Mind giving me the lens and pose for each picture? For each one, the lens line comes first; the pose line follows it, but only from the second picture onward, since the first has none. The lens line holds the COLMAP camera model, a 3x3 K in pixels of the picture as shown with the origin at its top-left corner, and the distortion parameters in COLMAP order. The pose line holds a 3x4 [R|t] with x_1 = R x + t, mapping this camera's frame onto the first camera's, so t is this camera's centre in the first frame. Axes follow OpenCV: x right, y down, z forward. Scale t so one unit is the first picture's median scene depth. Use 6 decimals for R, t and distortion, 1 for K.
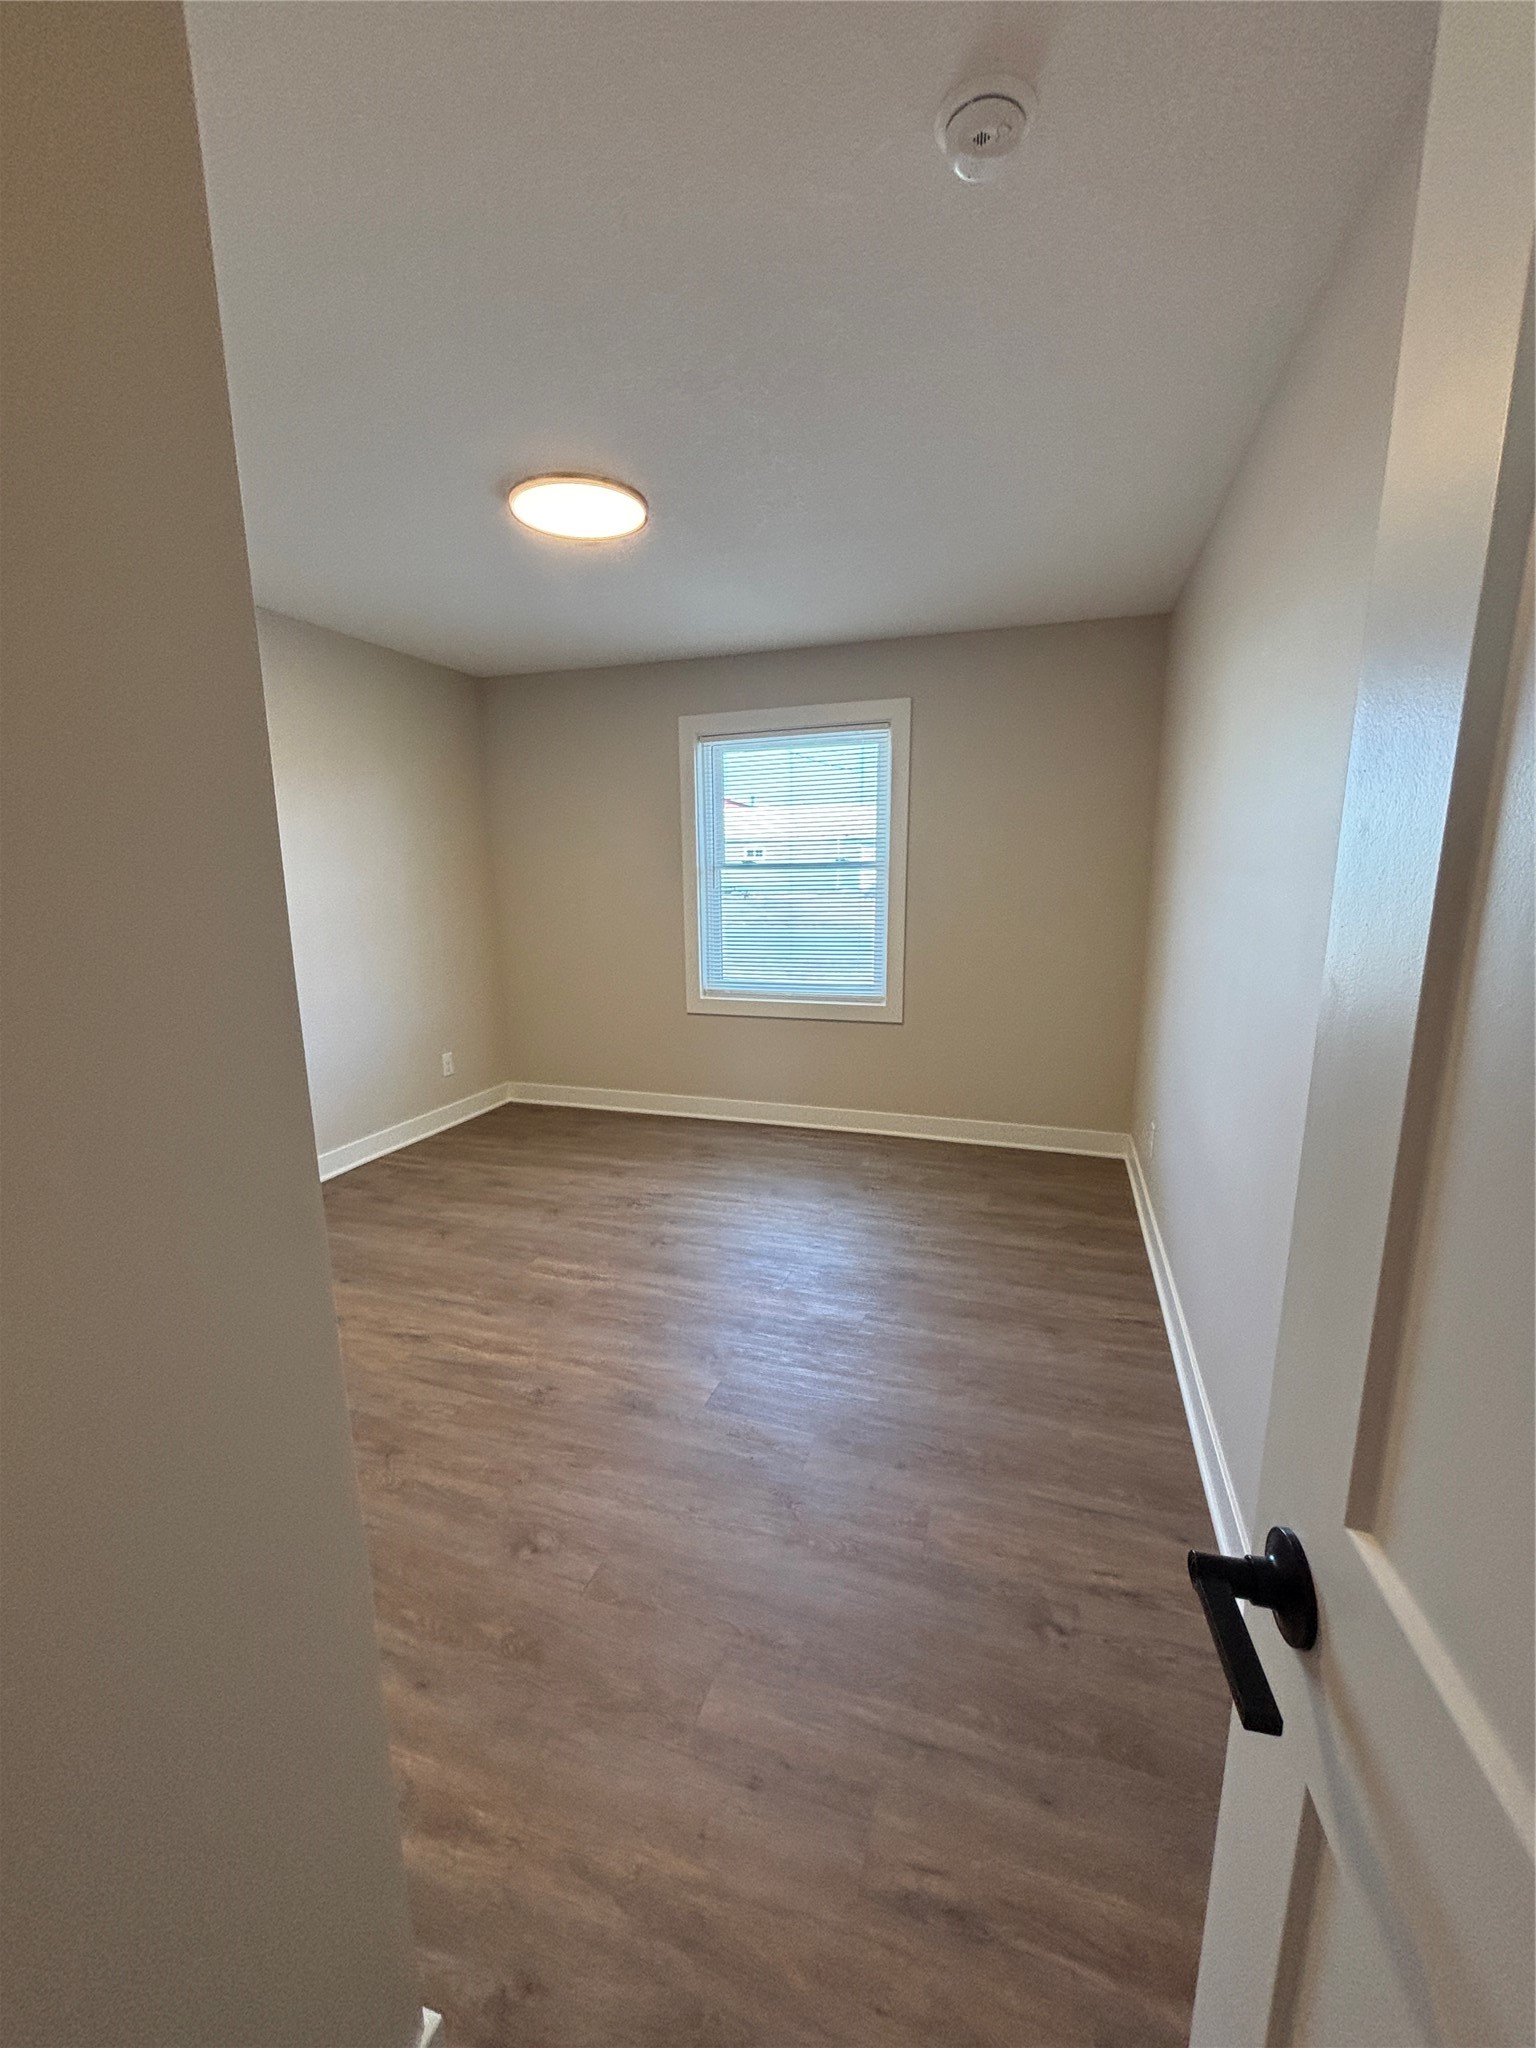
lens RADIAL K [[824.3, 0, 768.8], [0, 824.3, 1028.2], [0, 0, 1]] dist [0.004142, -0.000127]
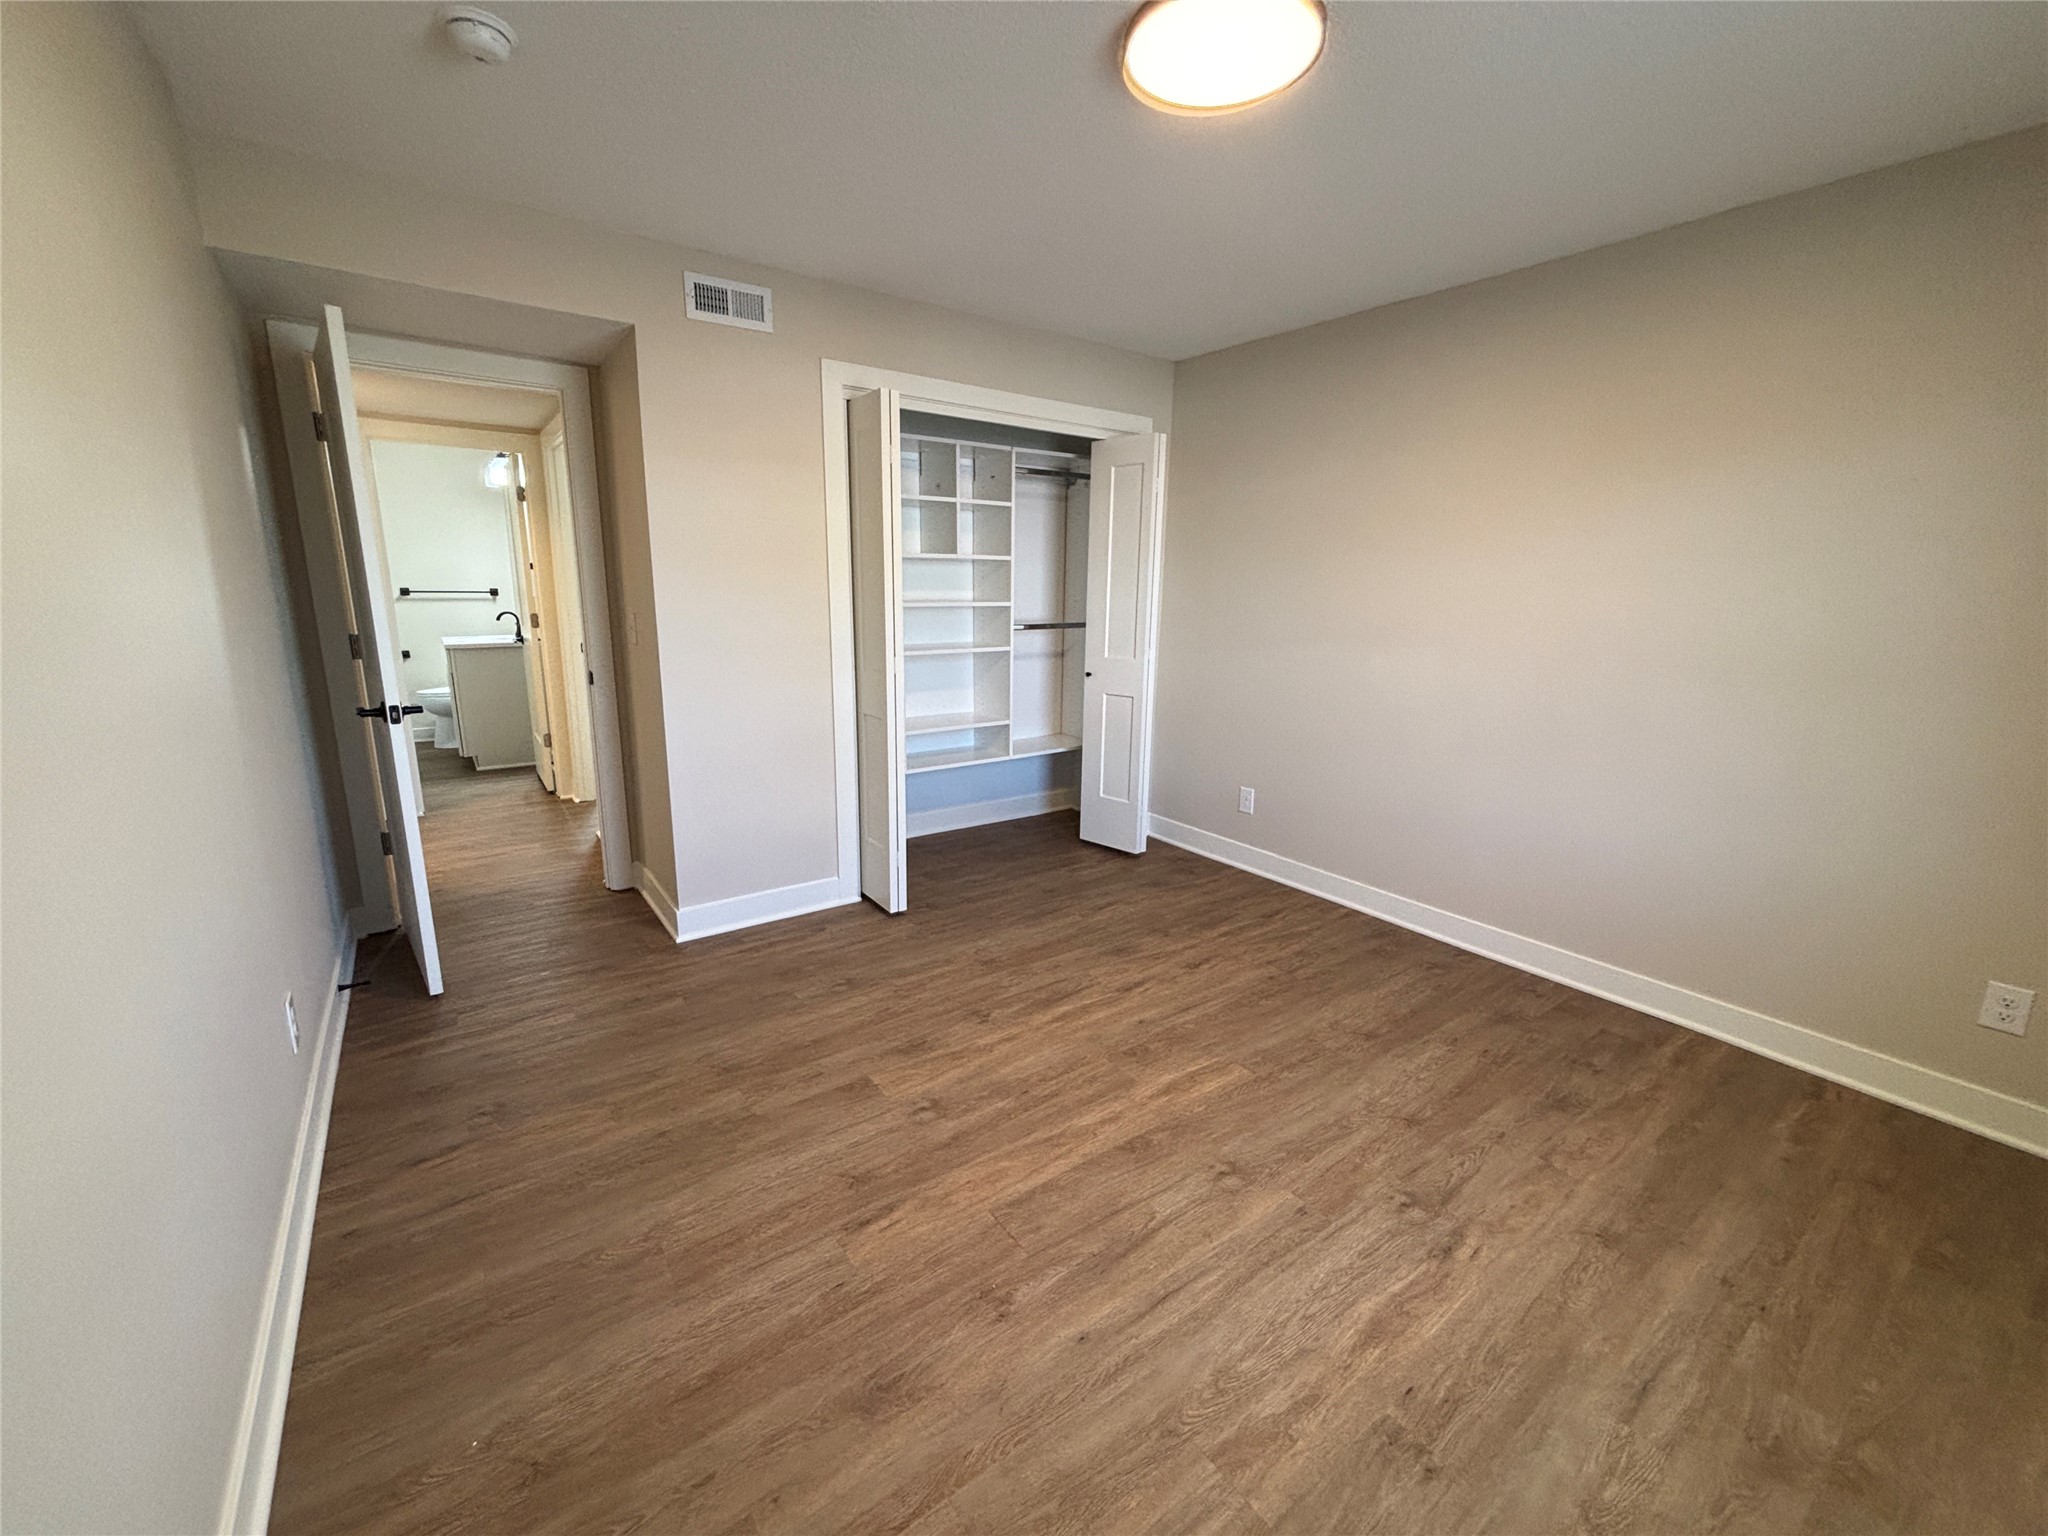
lens RADIAL K [[824.3, 0, 1014.6], [0, 824.3, 768.4], [0, 0, 1]] dist [0.004142, -0.000127]
pose [[-0.585656, 0.171560, -0.792196, 0.415200], [-0.171565, 0.928963, 0.328013, -0.204163], [0.792195, 0.328016, -0.514619, 1.118707]]
